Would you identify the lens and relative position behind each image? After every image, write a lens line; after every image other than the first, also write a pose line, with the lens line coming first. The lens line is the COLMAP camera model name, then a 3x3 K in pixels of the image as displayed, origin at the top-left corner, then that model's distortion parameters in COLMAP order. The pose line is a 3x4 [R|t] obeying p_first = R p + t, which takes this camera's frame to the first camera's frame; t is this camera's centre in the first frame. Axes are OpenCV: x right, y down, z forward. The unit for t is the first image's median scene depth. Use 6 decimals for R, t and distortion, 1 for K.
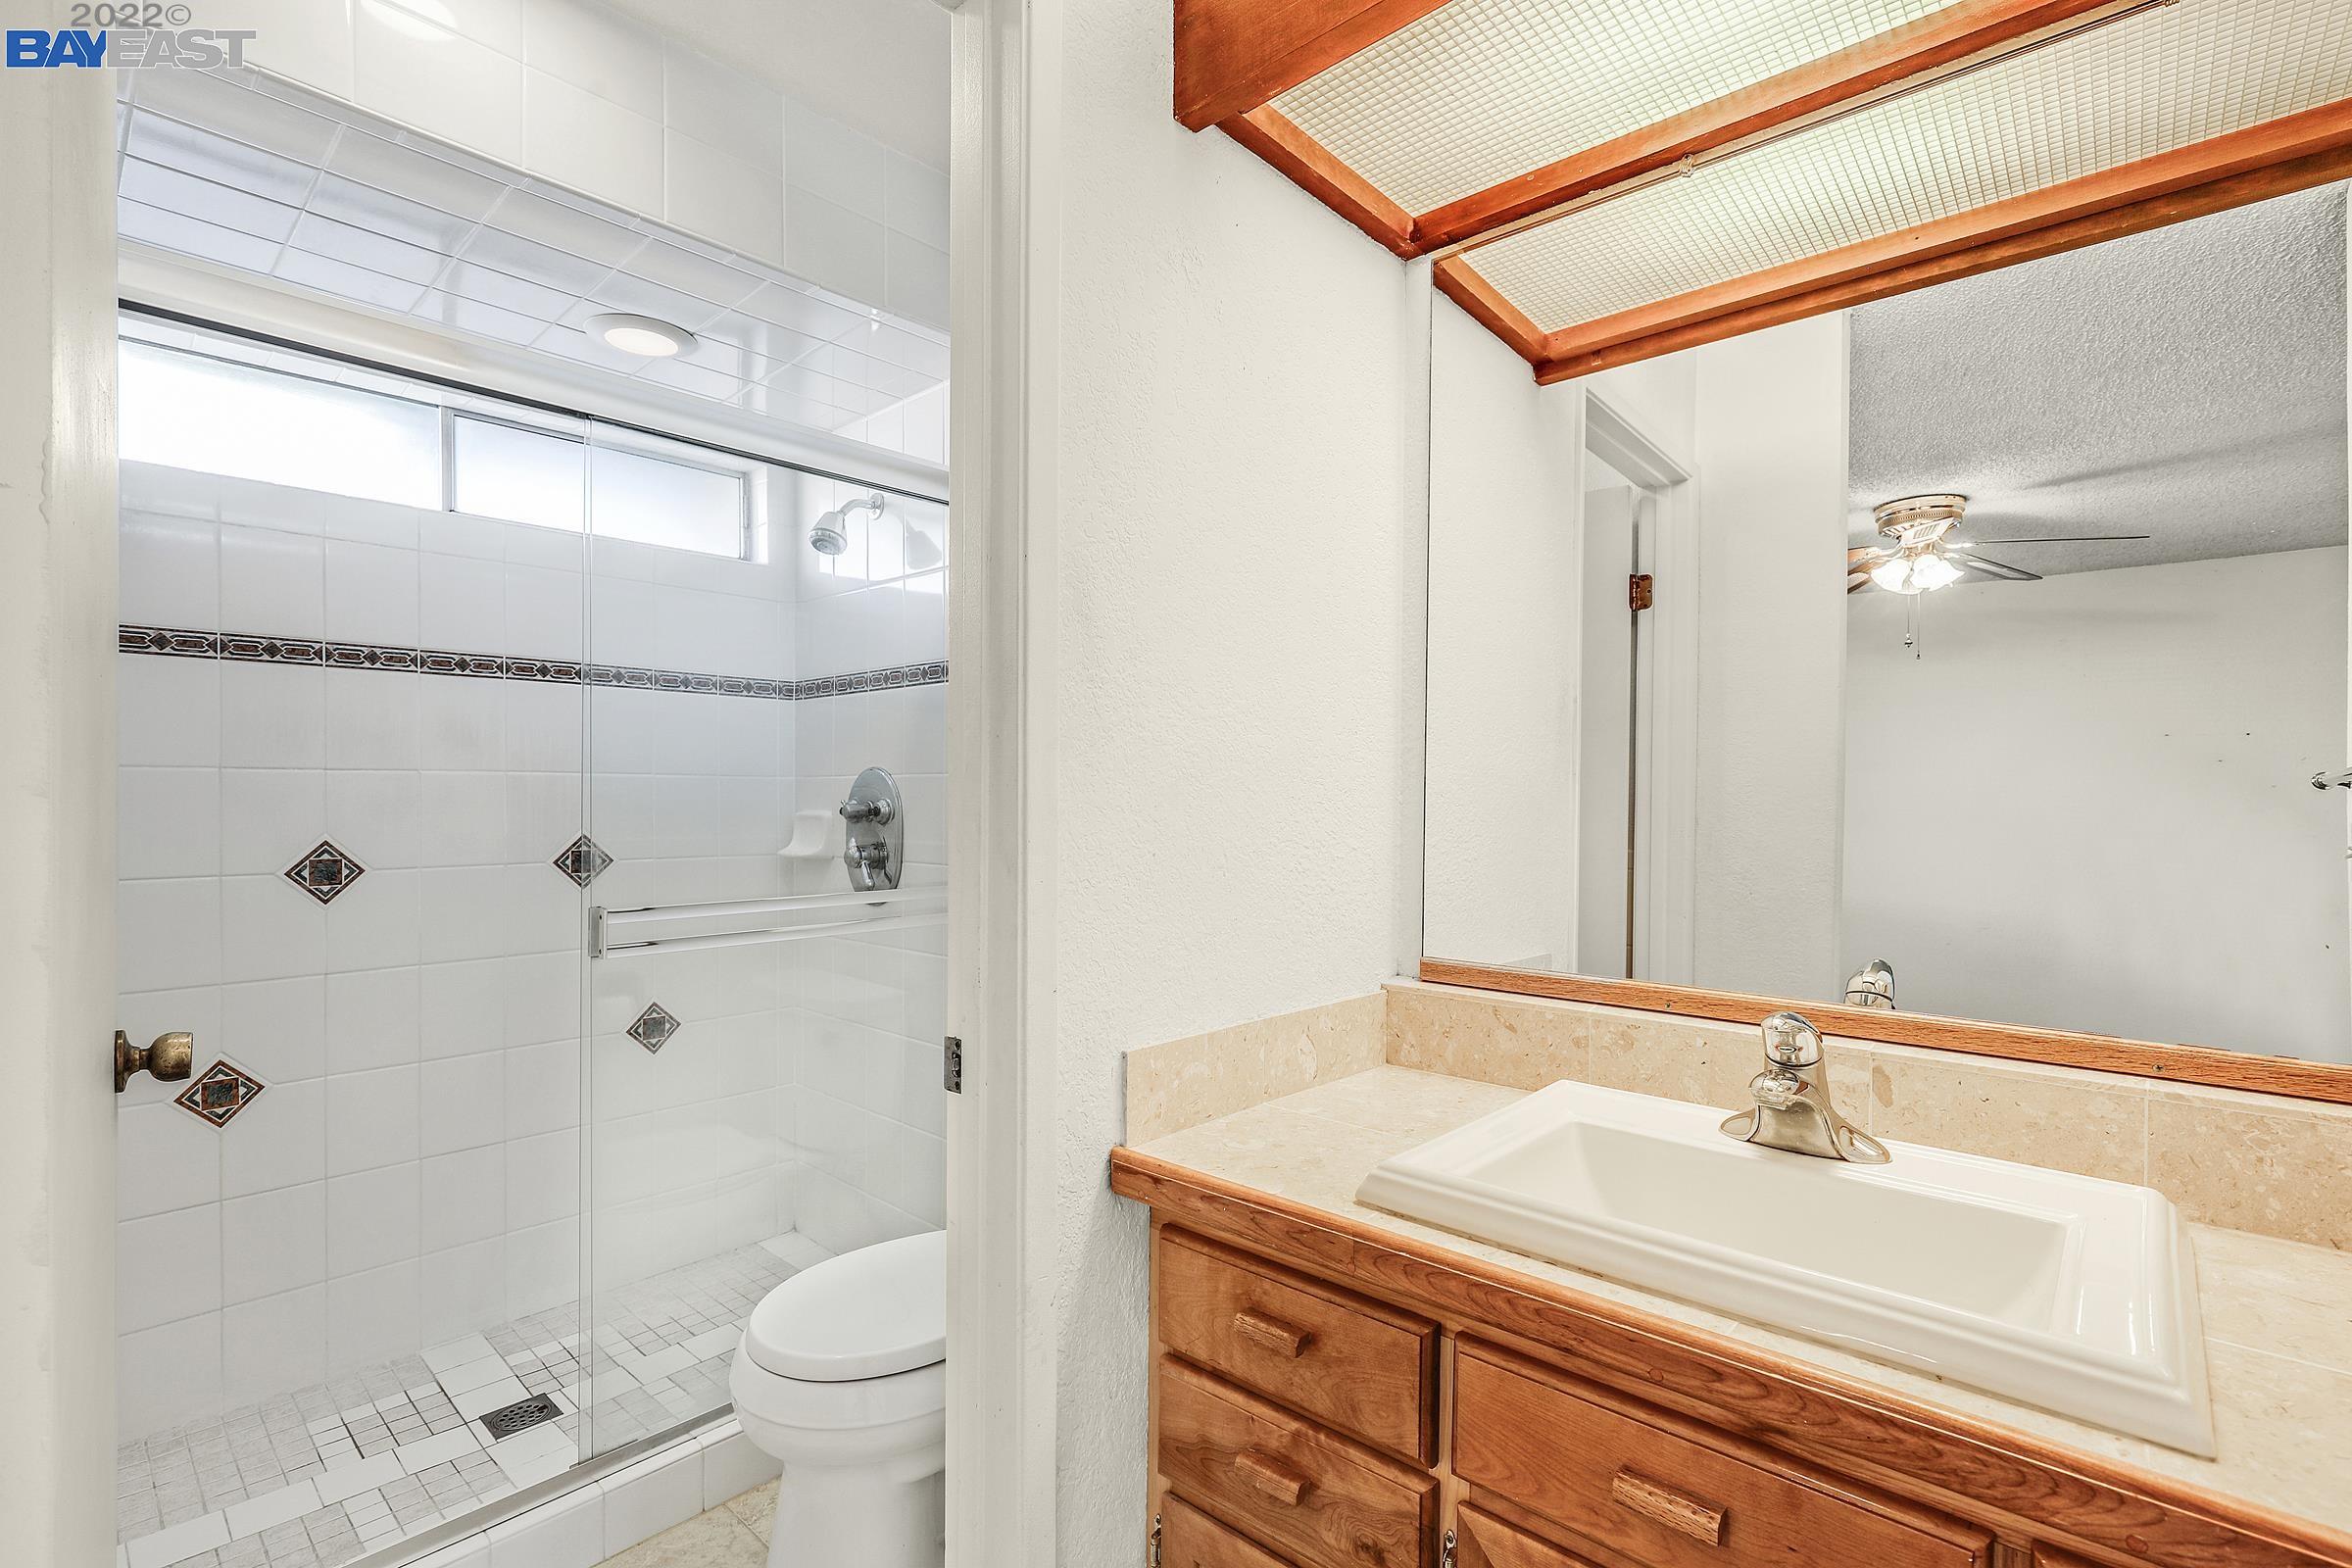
lens RADIAL K [[1055.6, 0, 1173.6], [0, 1055.6, 800.2], [0, 0, 1]] dist [0.001667, -0.000030]
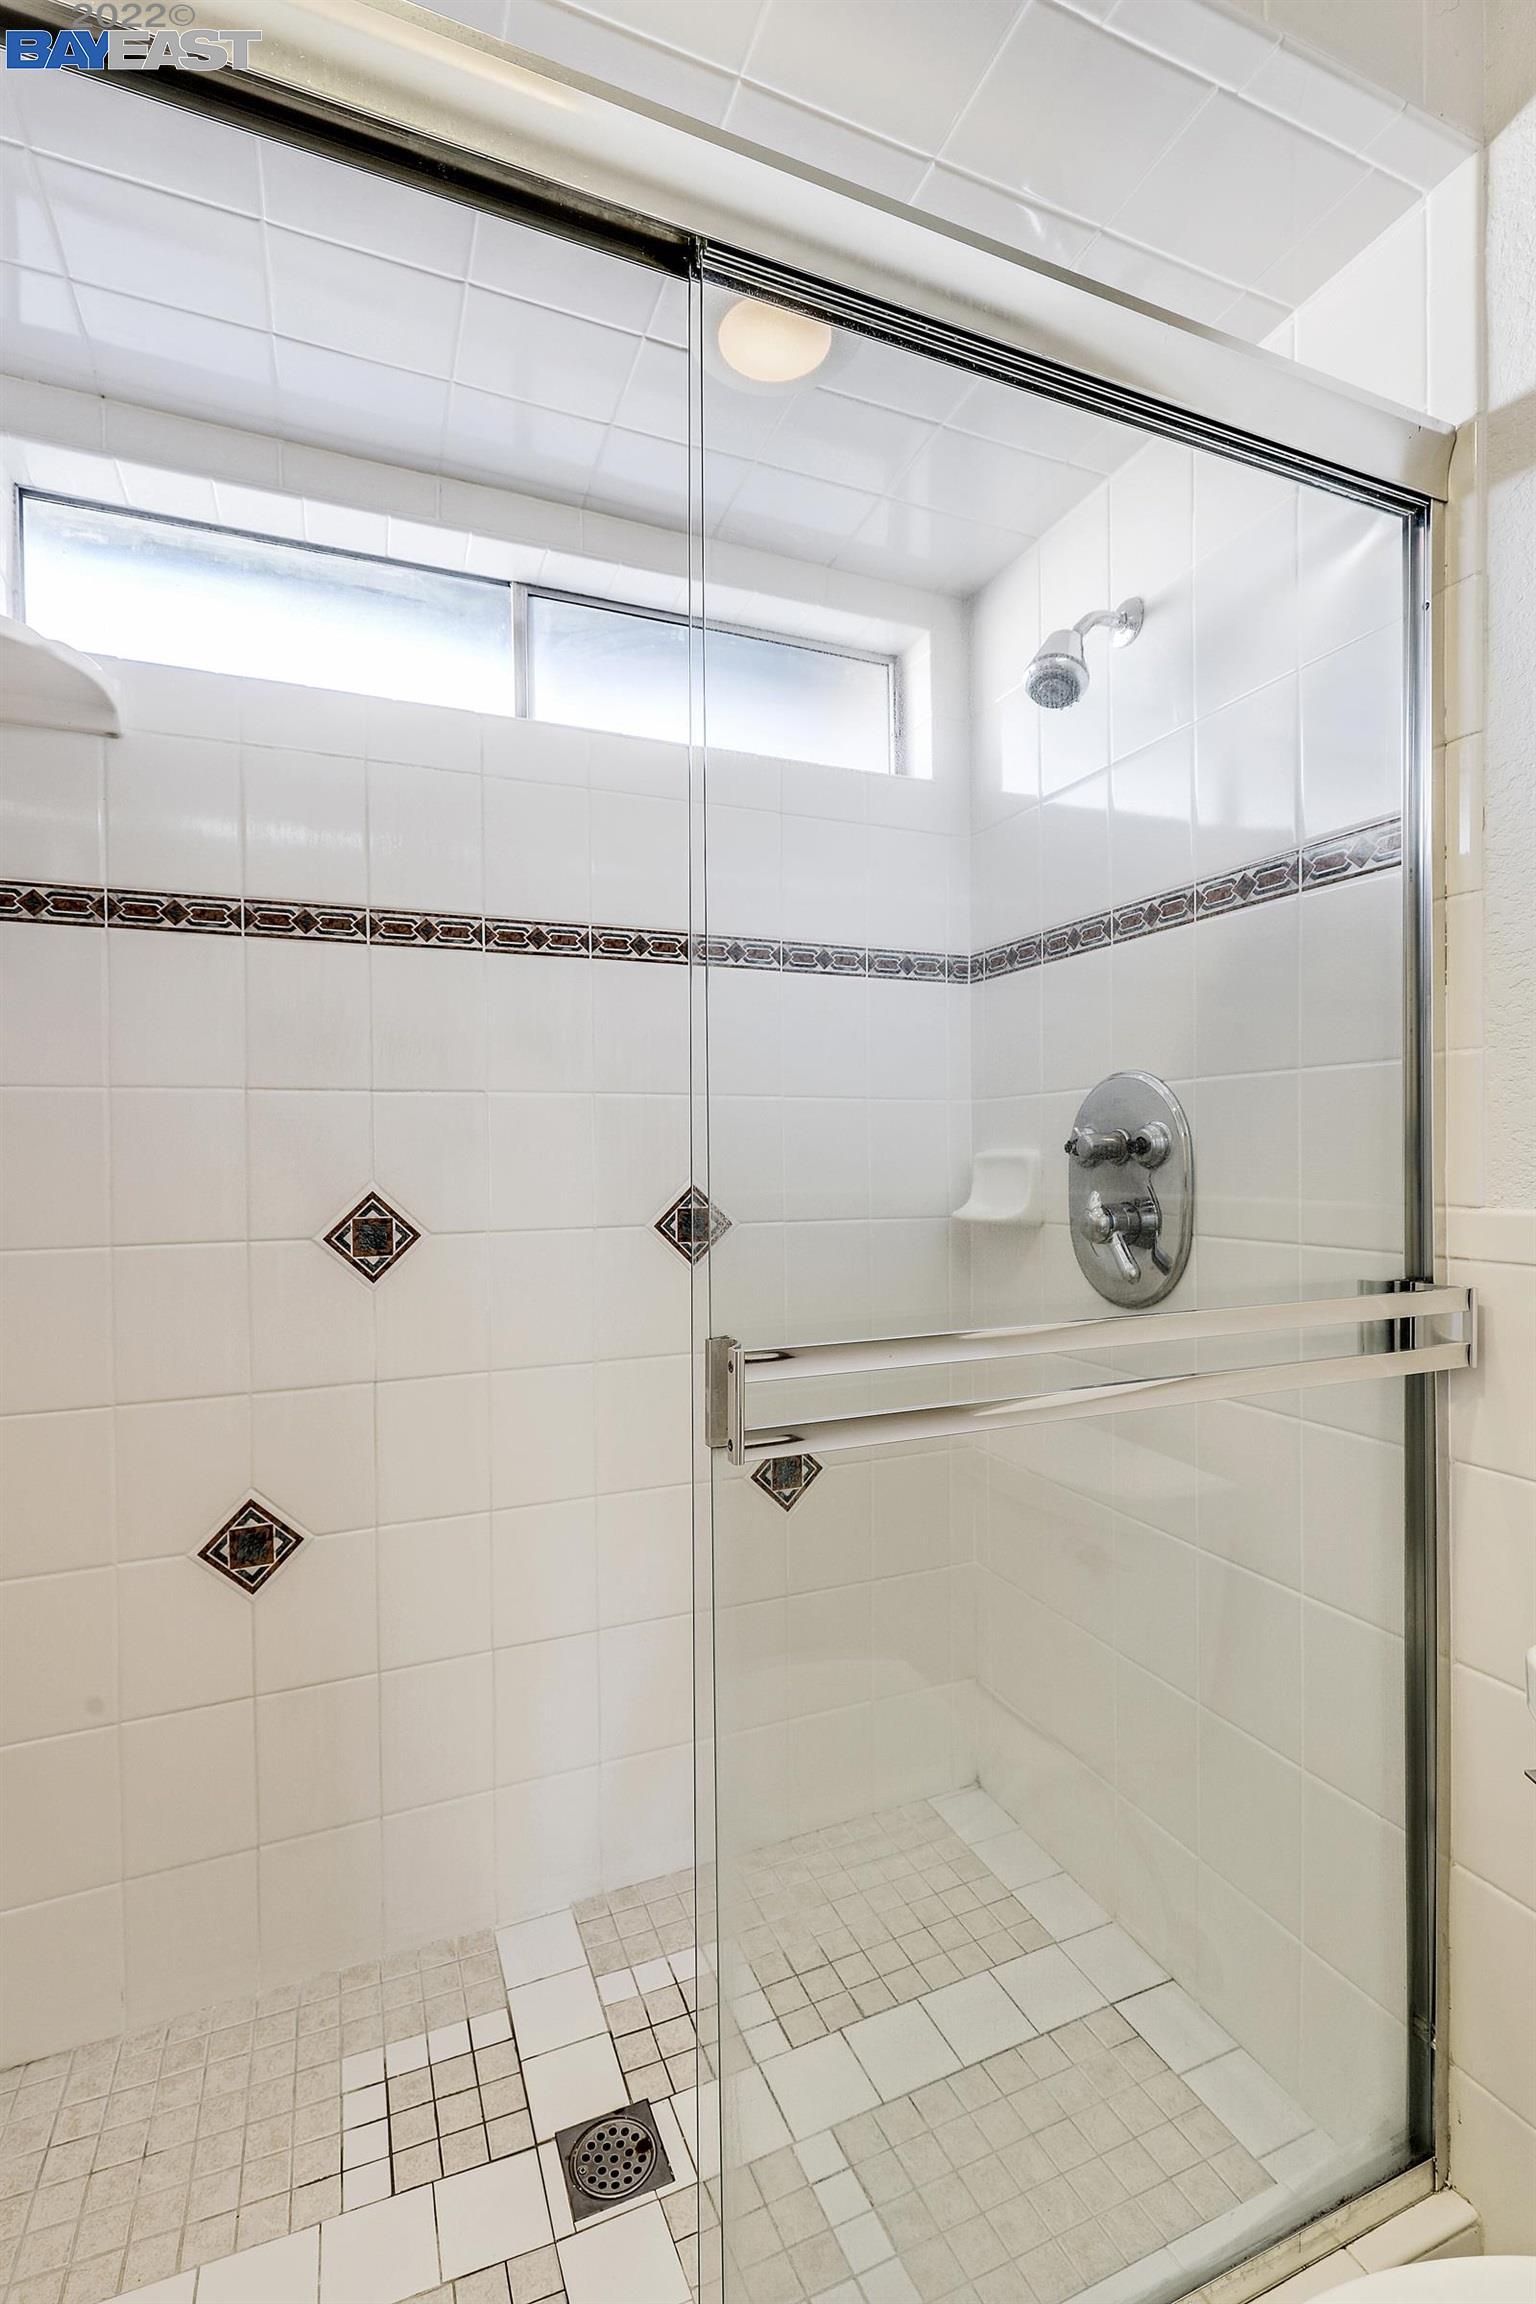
lens RADIAL K [[1034.0, 0, 768.0], [0, 1034.0, 1152.0], [0, 0, 1]] dist [0.001667, -0.000030]
pose [[0.907380, -0.013093, -0.420107, -0.240110], [0.010464, 0.999909, -0.008563, 0.017779], [0.420181, 0.003374, 0.907434, 0.424977]]
